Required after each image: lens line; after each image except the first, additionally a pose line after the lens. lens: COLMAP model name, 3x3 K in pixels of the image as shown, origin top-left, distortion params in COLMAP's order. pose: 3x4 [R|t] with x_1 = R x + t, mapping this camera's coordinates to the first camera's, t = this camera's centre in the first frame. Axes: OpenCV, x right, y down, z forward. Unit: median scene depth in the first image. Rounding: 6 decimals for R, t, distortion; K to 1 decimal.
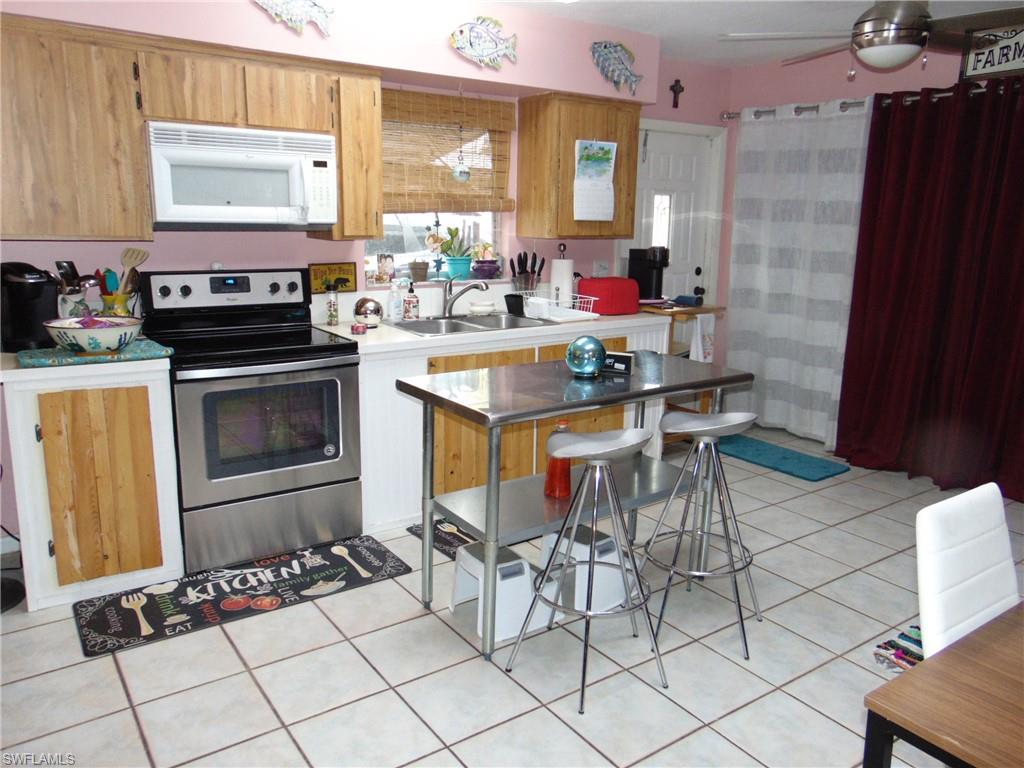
lens RADIAL K [[764.5, 0, 511.0], [0, 764.5, 382.7], [0, 0, 1]] dist [0.016056, 0.008479]
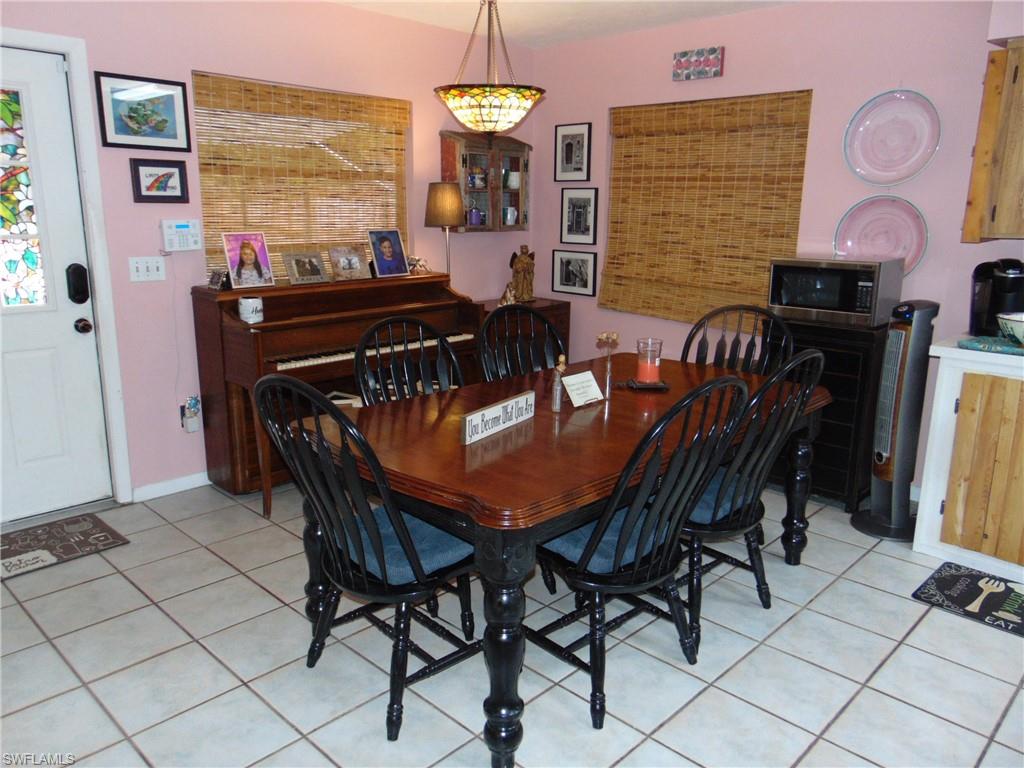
lens RADIAL K [[764.5, 0, 511.0], [0, 764.5, 384.5], [0, 0, 1]] dist [0.016056, 0.008479]
pose [[0.183865, 0.201483, -0.962080, 0.353586], [-0.210114, 0.964200, 0.161772, -0.011098], [0.960232, 0.172403, 0.219617, 0.102745]]
